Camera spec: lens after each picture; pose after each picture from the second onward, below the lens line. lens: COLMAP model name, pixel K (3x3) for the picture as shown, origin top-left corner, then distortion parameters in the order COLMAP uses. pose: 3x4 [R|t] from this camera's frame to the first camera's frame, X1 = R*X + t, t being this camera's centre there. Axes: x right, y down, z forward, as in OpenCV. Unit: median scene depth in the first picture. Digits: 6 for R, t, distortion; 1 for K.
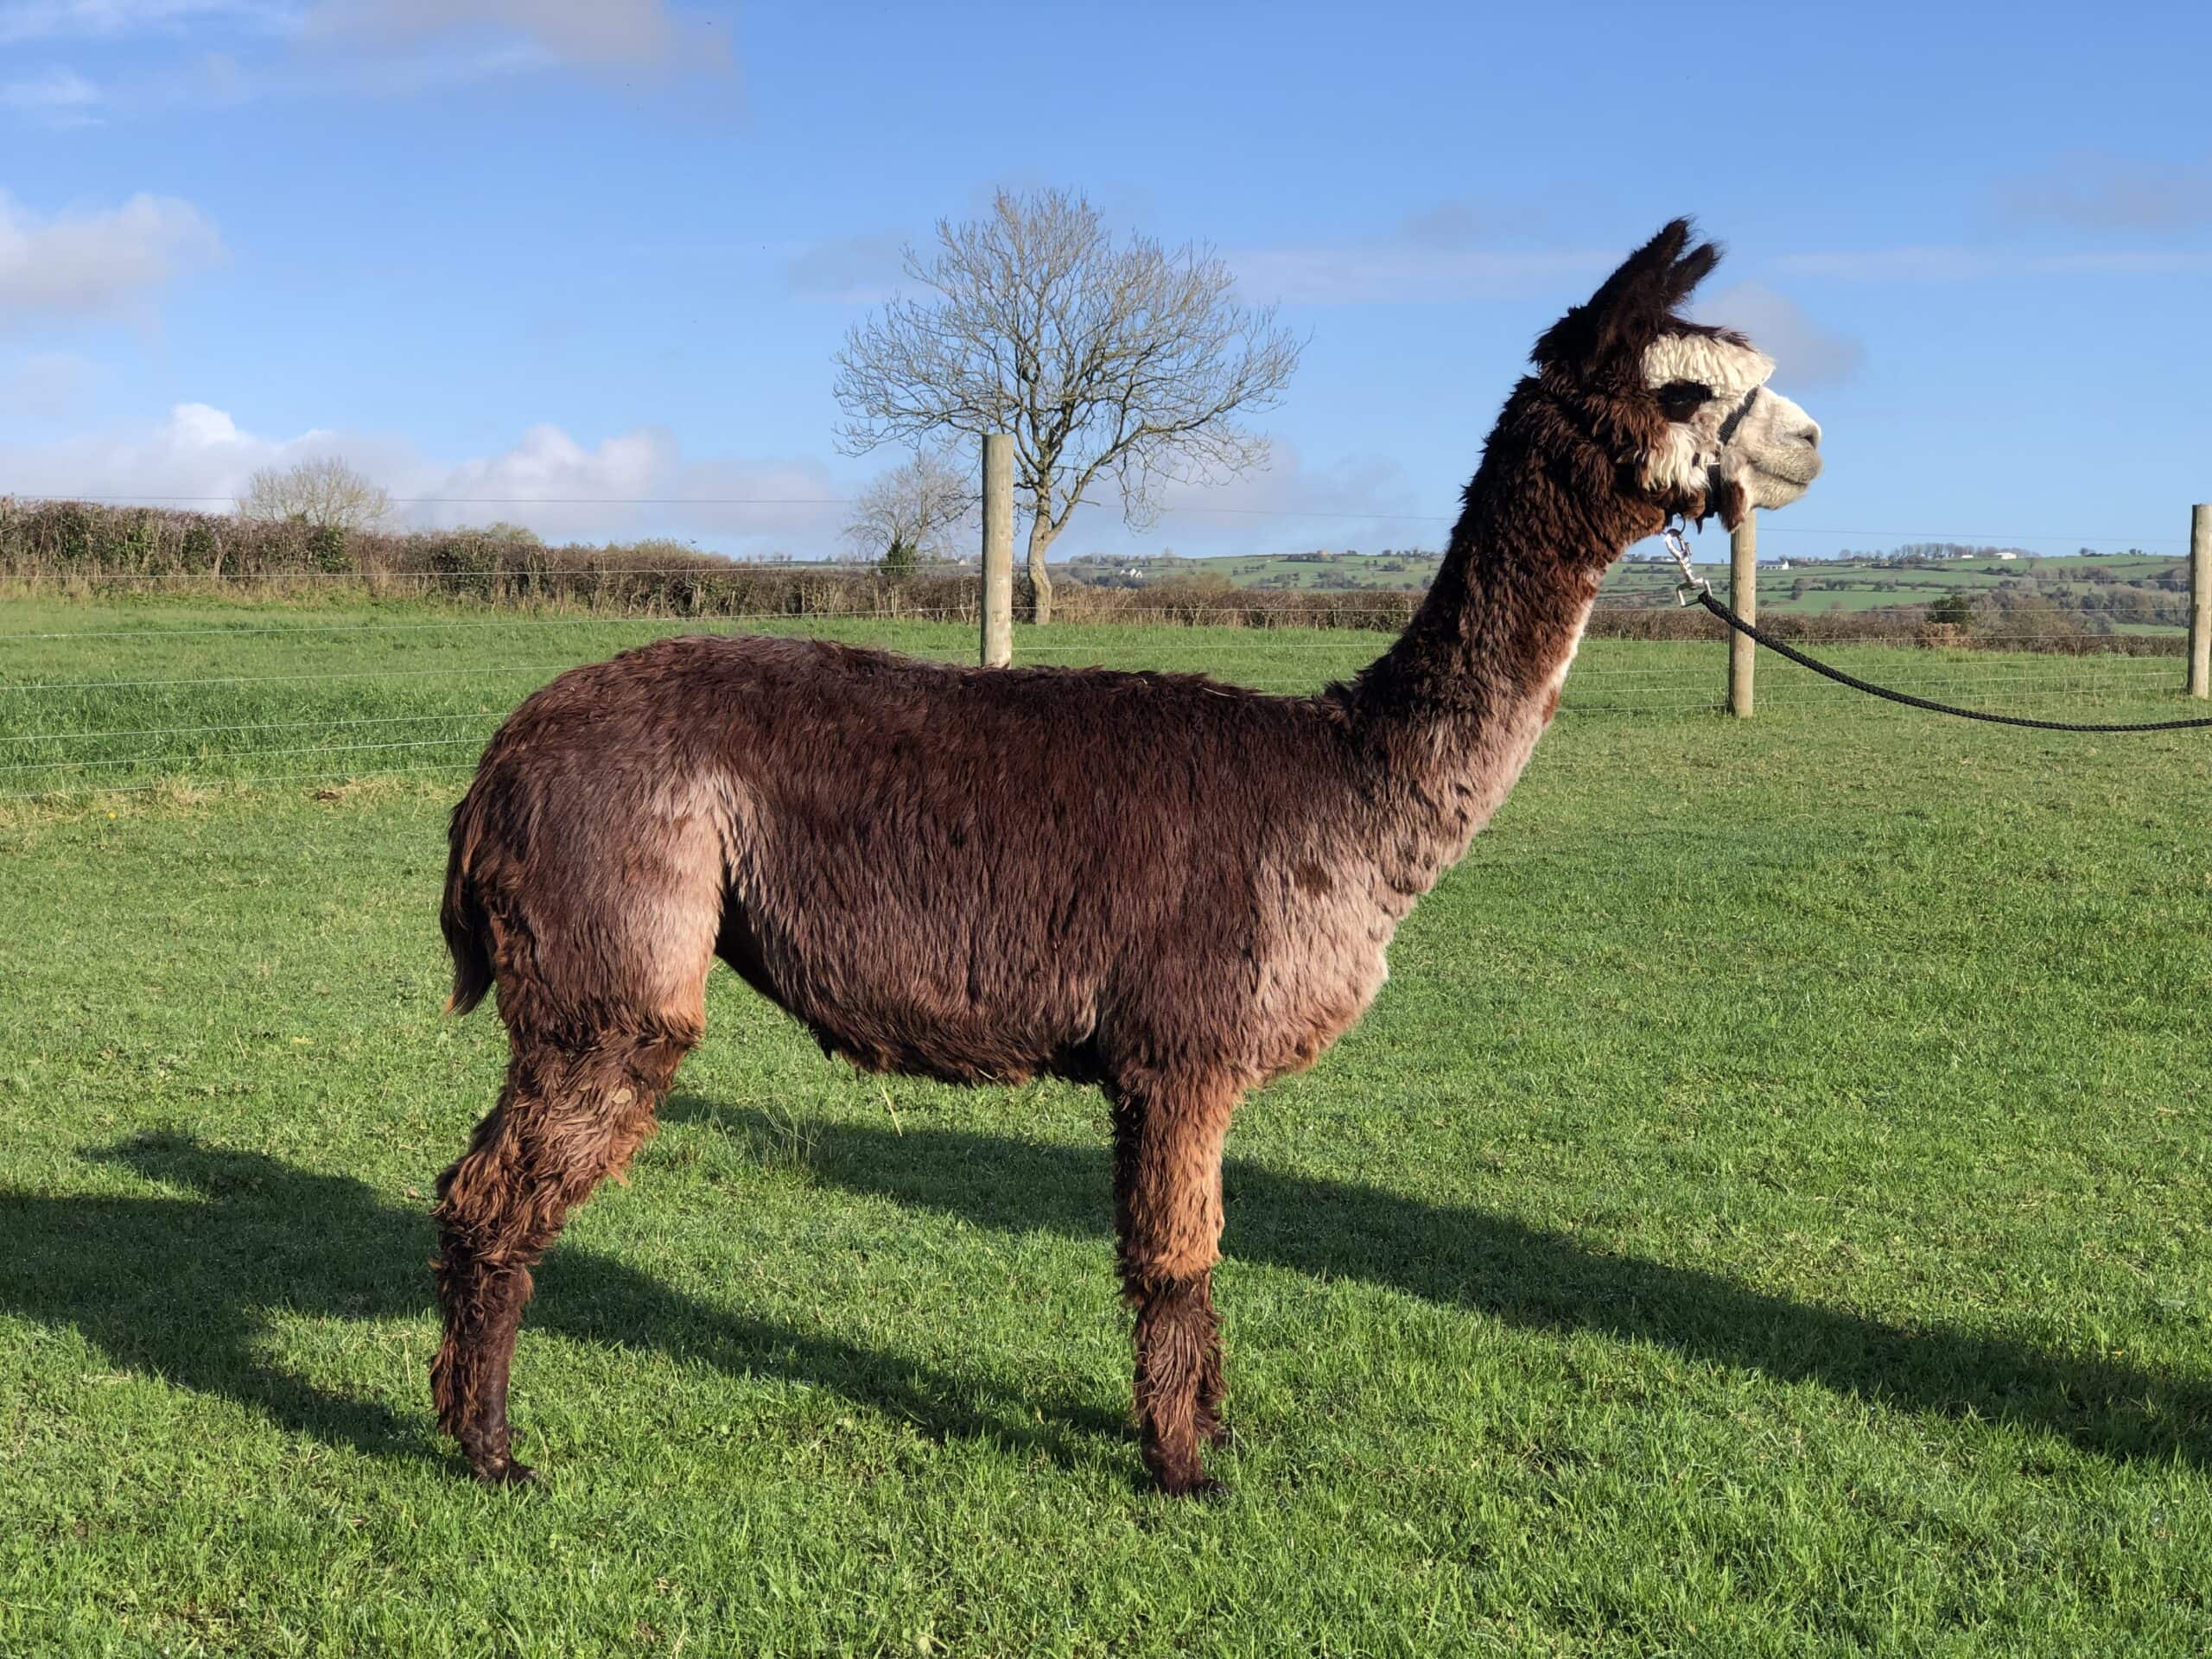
lens RADIAL K [[3468.1, 0, 1116.3], [0, 3468.1, 811.8], [0, 0, 1]] dist [0.008869, 0.000000]
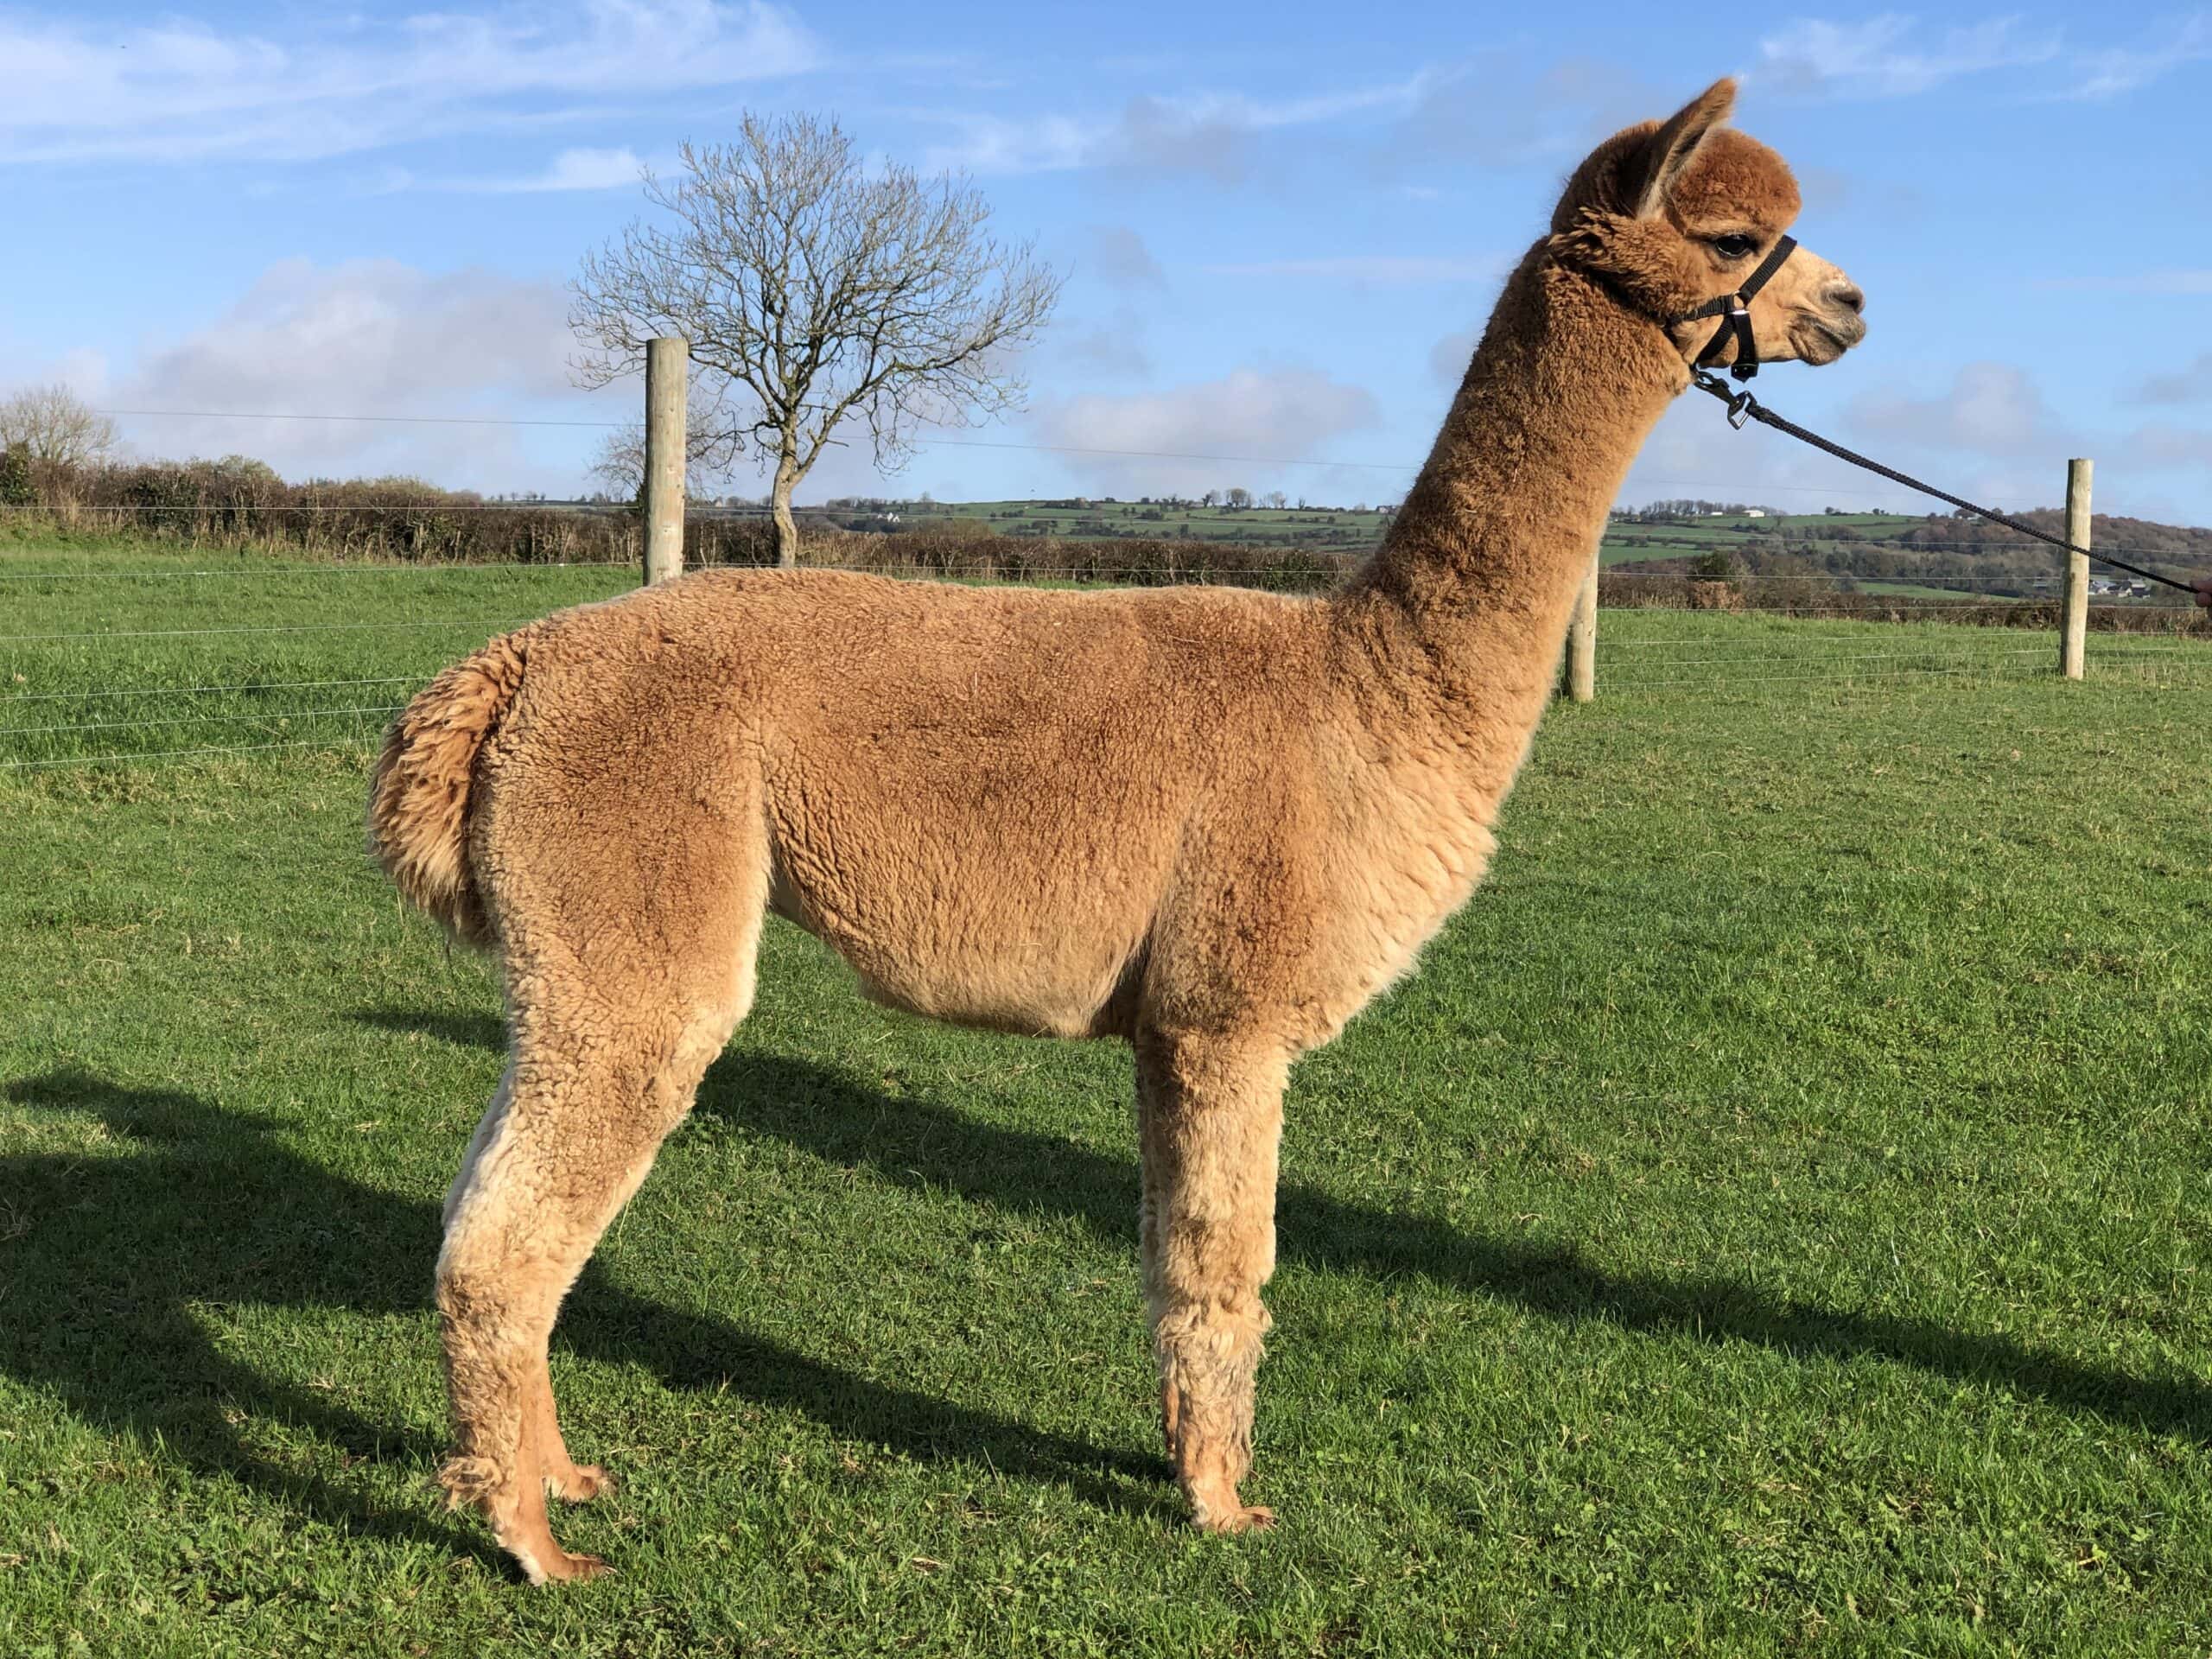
lens RADIAL K [[3468.1, 0, 1134.5], [0, 3468.1, 785.2], [0, 0, 1]] dist [0.008869, 0.000000]
pose [[0.997101, 0.009185, 0.075530, 0.013128], [-0.009780, 0.999924, 0.007504, -0.017307], [-0.075455, -0.008221, 0.997115, 0.237604]]
